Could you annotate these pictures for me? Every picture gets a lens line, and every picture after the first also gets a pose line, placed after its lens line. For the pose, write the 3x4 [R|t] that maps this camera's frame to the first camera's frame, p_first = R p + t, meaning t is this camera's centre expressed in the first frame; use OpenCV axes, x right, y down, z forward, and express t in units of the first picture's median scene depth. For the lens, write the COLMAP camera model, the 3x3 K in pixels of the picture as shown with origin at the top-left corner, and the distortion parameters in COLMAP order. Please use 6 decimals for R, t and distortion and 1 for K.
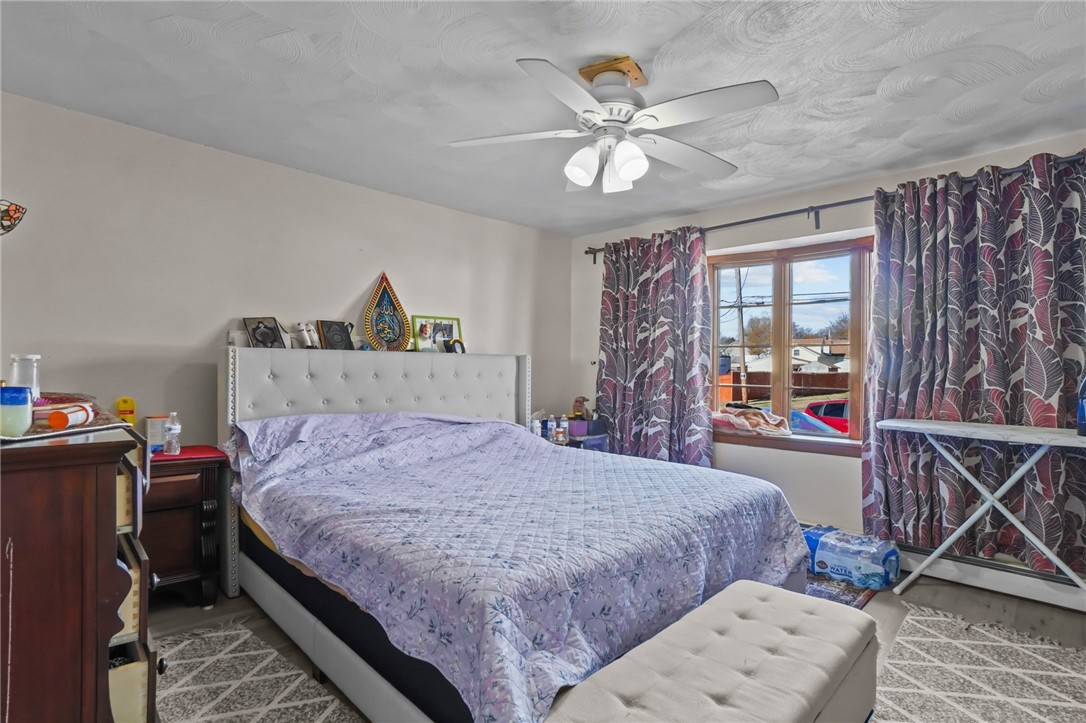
lens RADIAL K [[562.7, 0, 543.0], [0, 562.7, 361.5], [0, 0, 1]] dist [-0.001333, 0.000417]
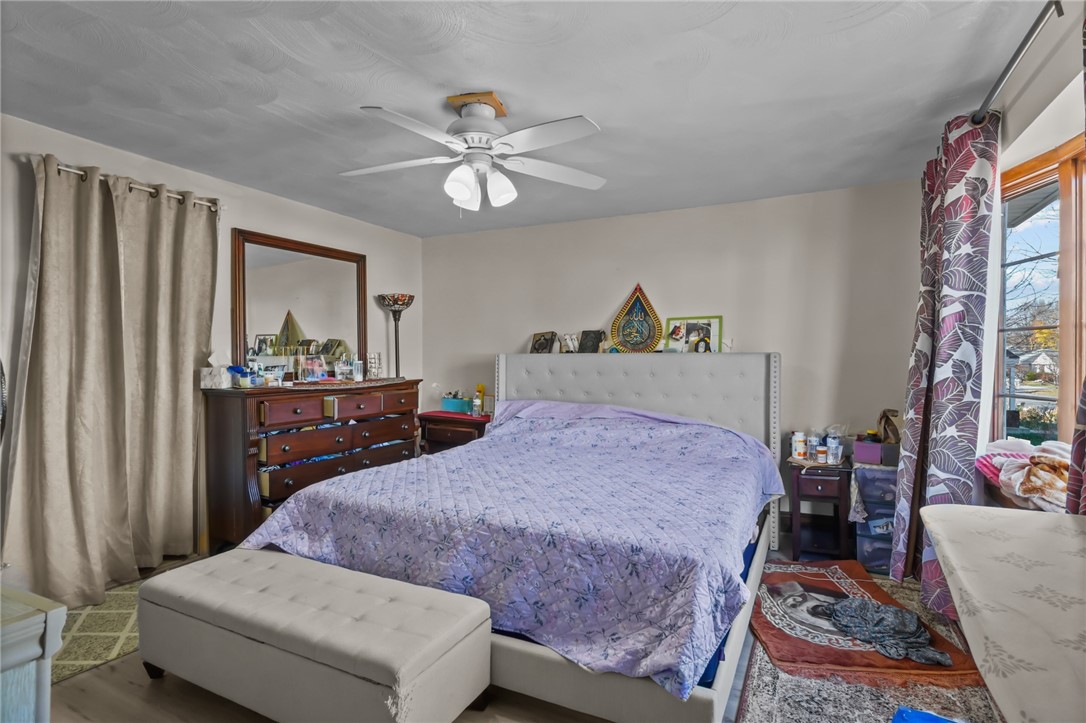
lens RADIAL K [[562.7, 0, 543.0], [0, 562.7, 361.5], [0, 0, 1]] dist [-0.001333, 0.000417]
pose [[0.288149, -0.009788, -0.957536, 0.733616], [0.006560, 0.999944, -0.008248, 0.007340], [0.957563, -0.003905, 0.288197, 0.473304]]
